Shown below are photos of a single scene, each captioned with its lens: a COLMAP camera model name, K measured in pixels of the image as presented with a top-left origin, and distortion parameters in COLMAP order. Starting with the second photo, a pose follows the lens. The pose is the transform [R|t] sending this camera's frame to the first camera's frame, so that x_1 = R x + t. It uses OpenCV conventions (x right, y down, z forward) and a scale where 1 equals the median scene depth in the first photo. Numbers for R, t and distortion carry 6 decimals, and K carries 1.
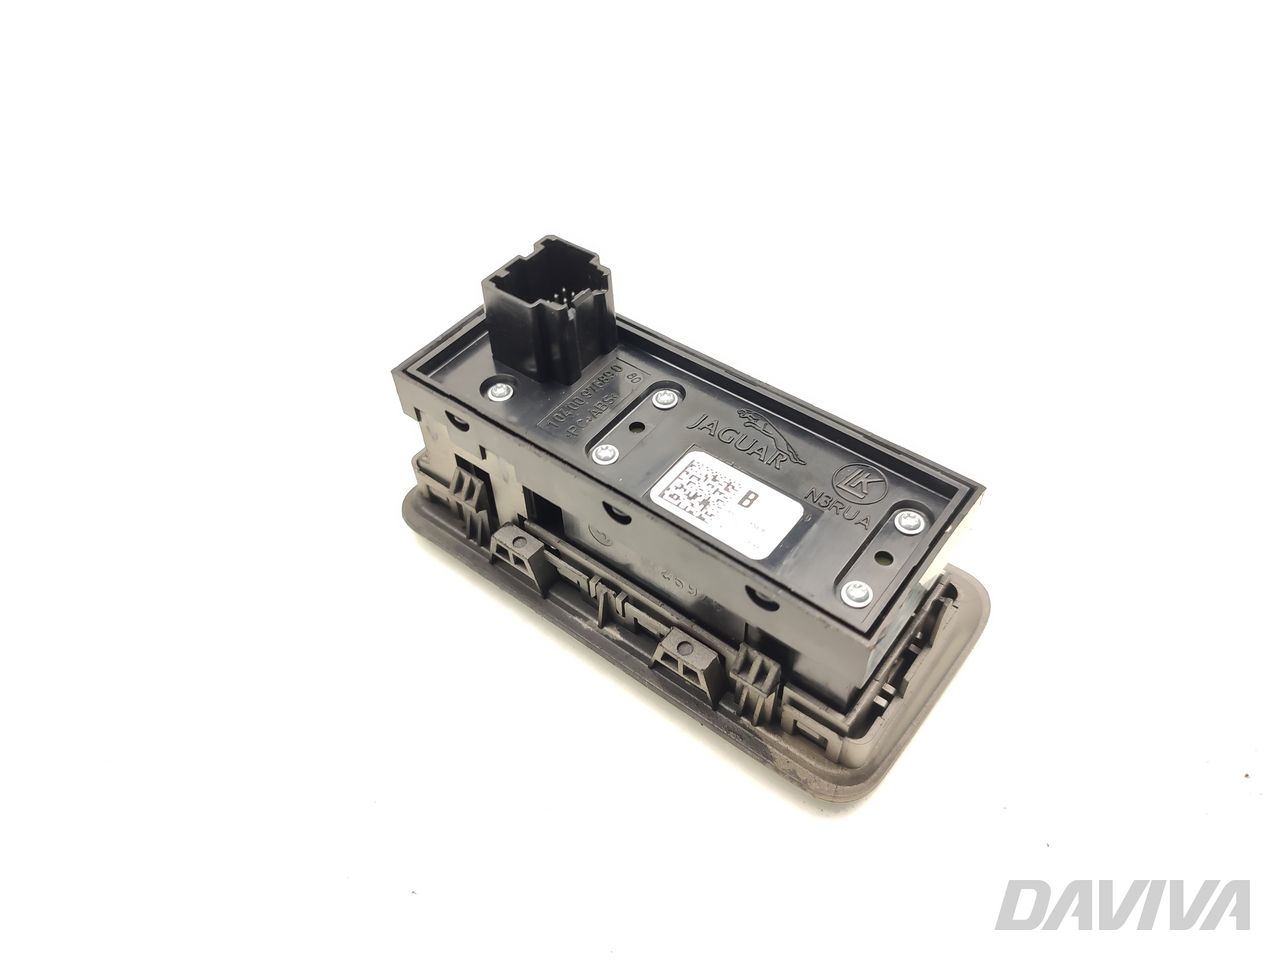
lens RADIAL K [[947.2, 0, 640.0], [0, 947.2, 480.0], [0, 0, 1]] dist [0.000784, 0.000009]
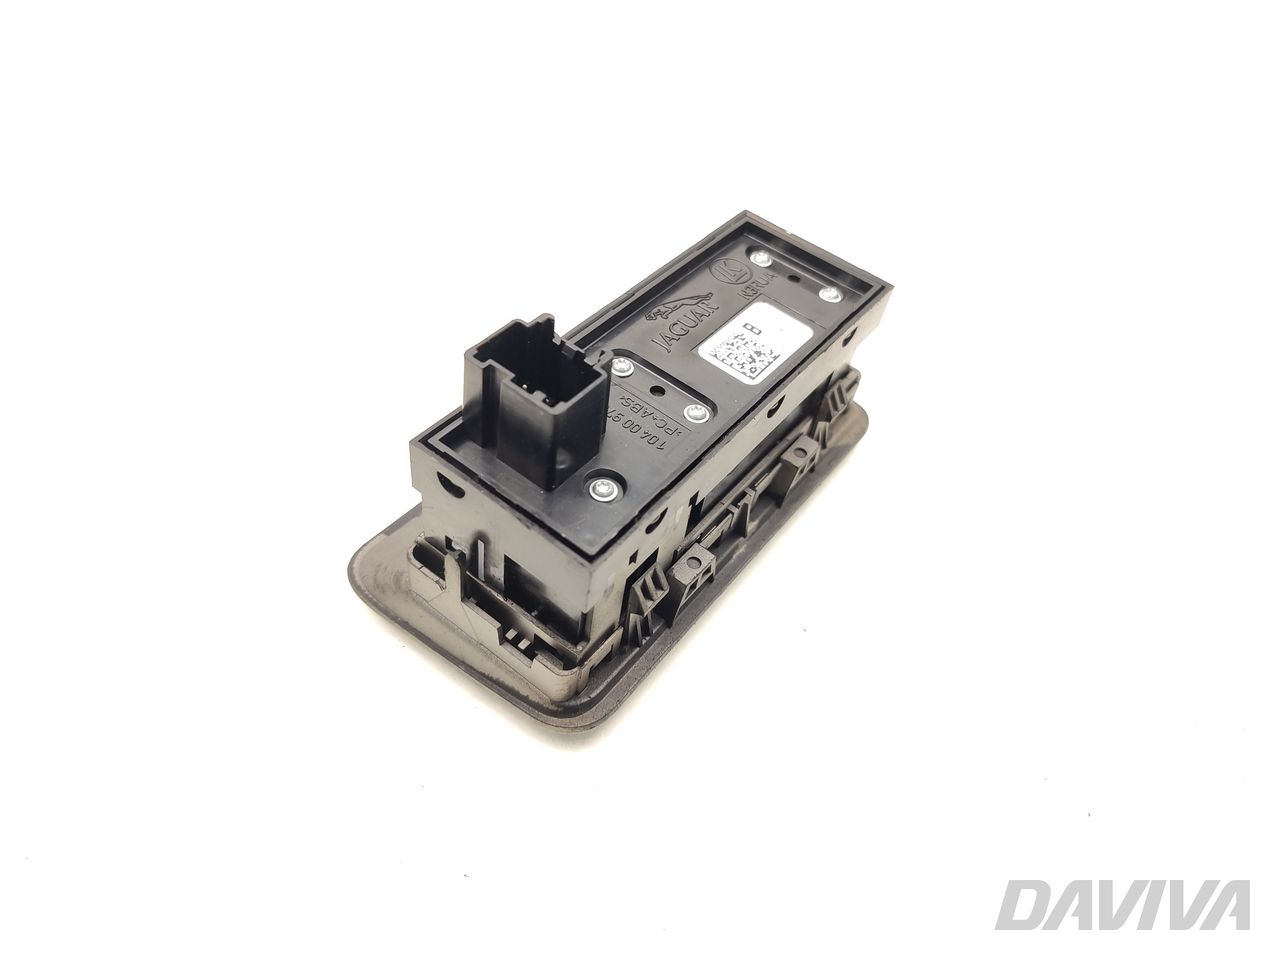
lens RADIAL K [[947.2, 0, 640.0], [0, 947.2, 480.0], [0, 0, 1]] dist [0.000784, 0.000009]
pose [[-0.004332, -0.730868, 0.682505, -0.804118], [0.657418, 0.512205, 0.552673, -0.608994], [-0.753513, 0.451085, 0.478267, 0.597278]]
